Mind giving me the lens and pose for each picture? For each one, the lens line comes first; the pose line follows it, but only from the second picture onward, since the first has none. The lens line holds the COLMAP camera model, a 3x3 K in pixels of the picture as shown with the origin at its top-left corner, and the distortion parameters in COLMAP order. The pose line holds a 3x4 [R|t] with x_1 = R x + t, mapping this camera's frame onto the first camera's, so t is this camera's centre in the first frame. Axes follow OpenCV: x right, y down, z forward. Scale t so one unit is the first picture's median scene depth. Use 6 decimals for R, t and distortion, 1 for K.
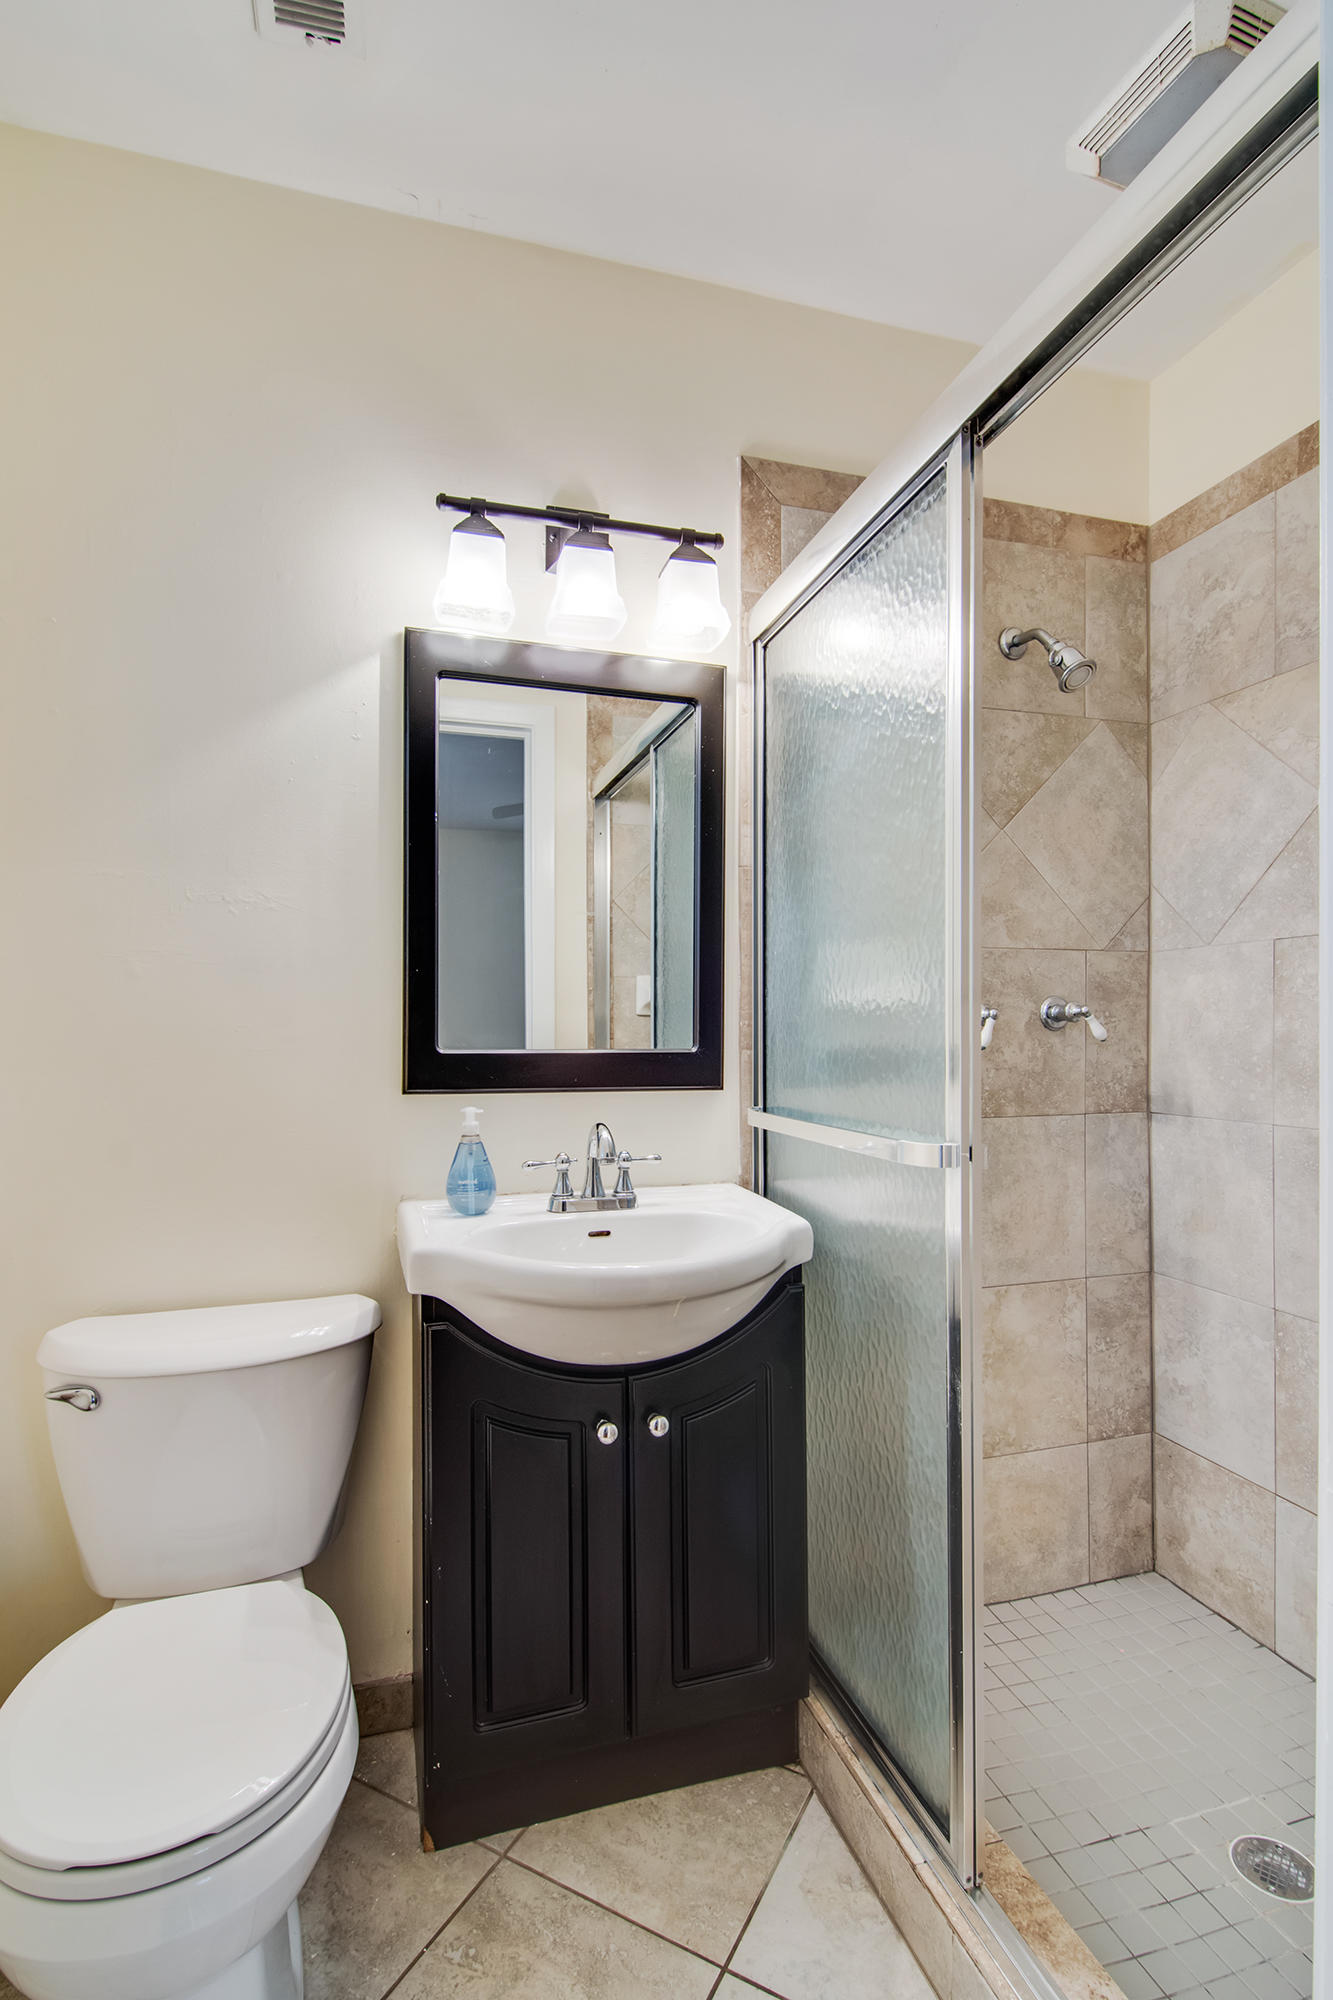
lens RADIAL K [[966.6, 0, 665.2], [0, 966.6, 1035.2], [0, 0, 1]] dist [0.019885, -0.008653]
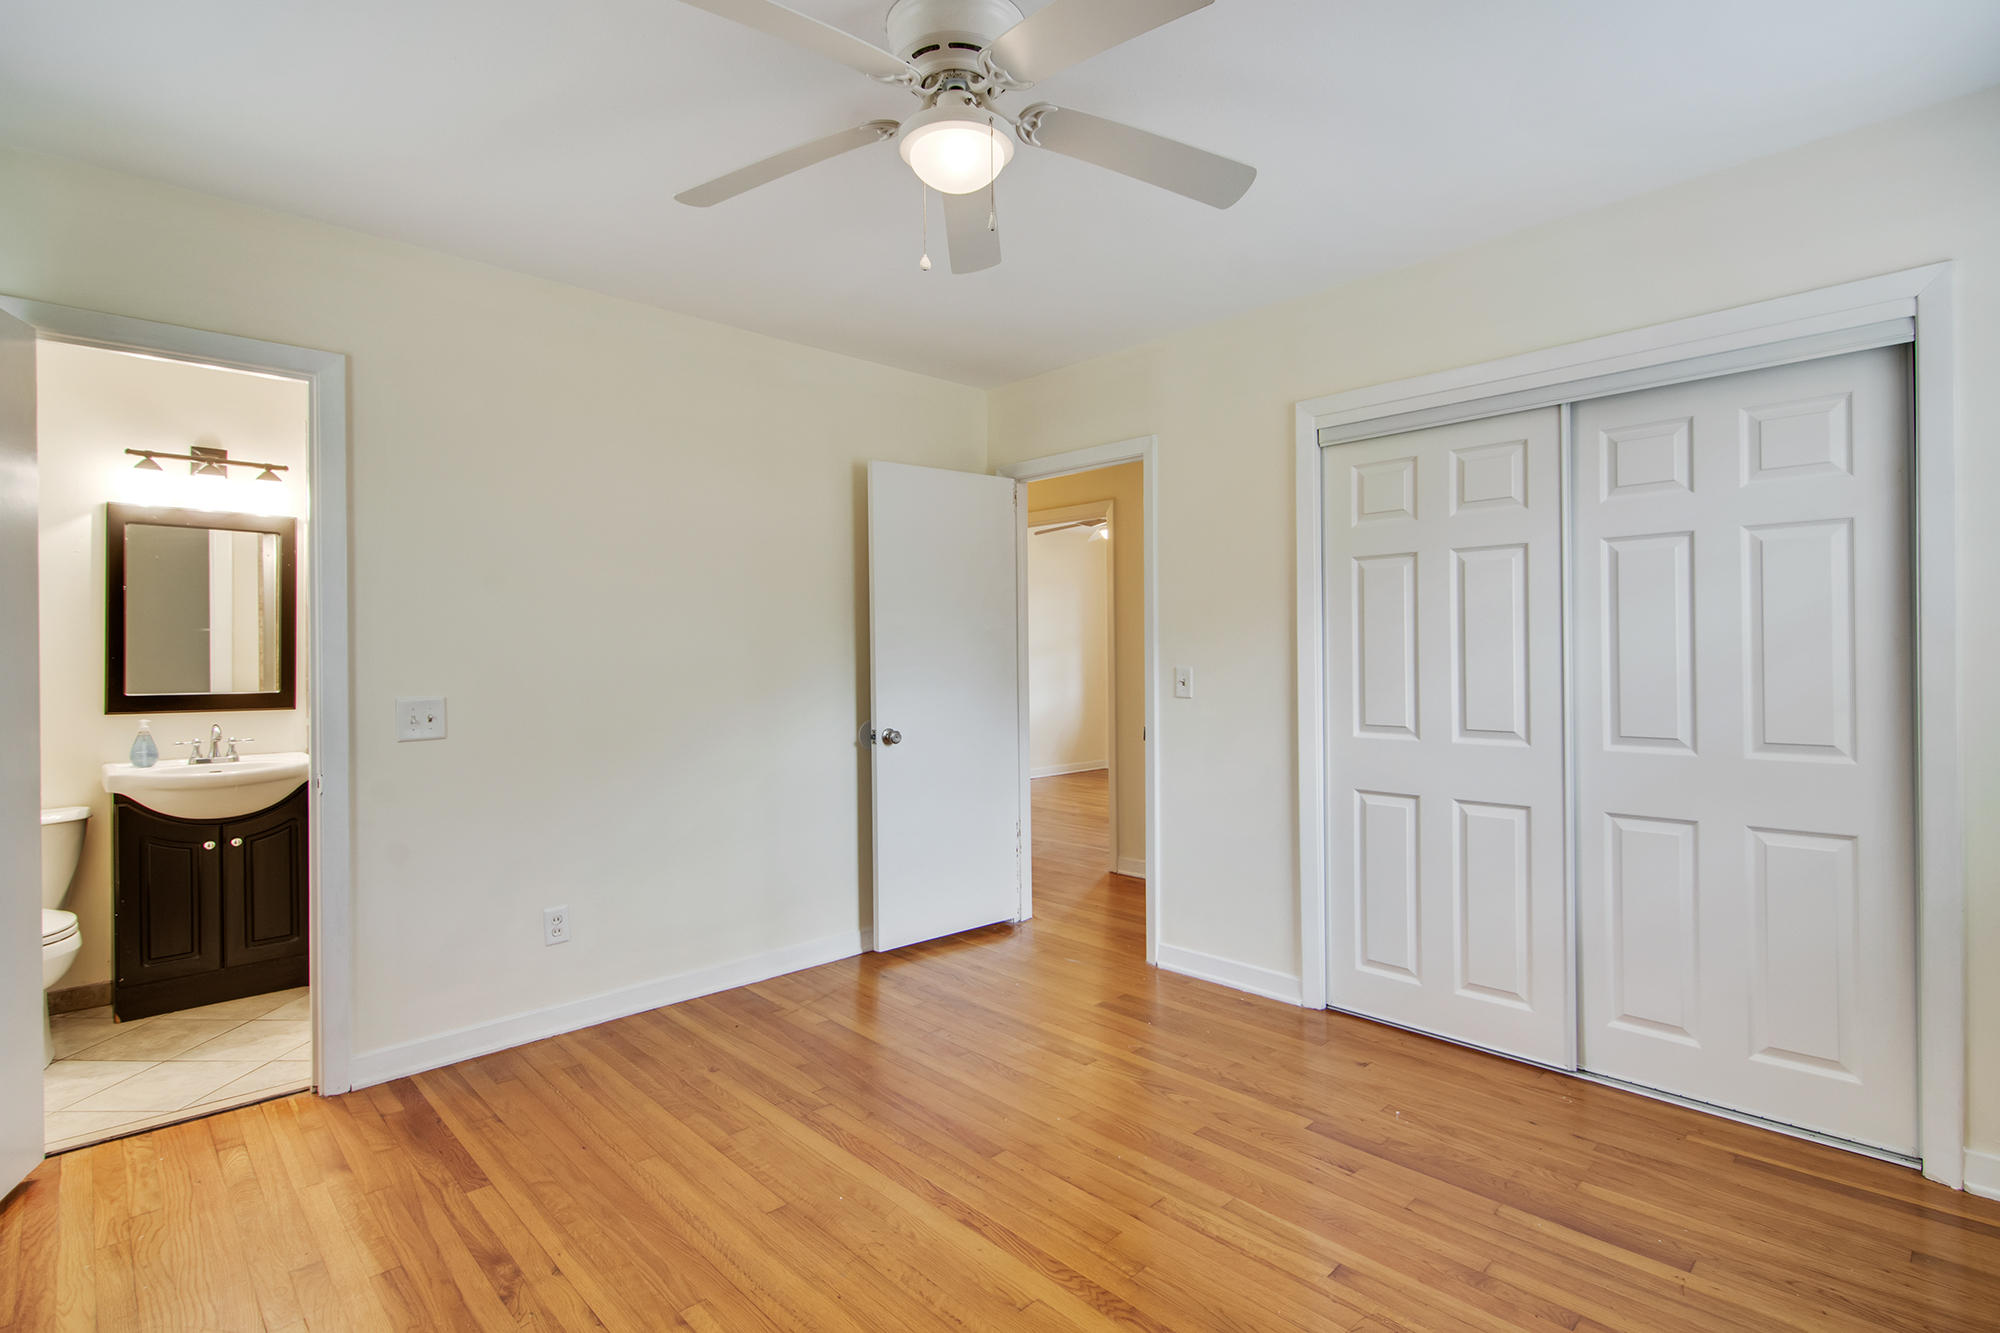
lens RADIAL K [[952.7, 0, 989.2], [0, 952.7, 652.8], [0, 0, 1]] dist [0.014199, -0.008120]
pose [[0.890774, -0.000131, 0.454447, 0.537229], [0.003500, 0.999972, -0.006572, -0.059529], [-0.454434, 0.007445, 0.890750, -1.880391]]
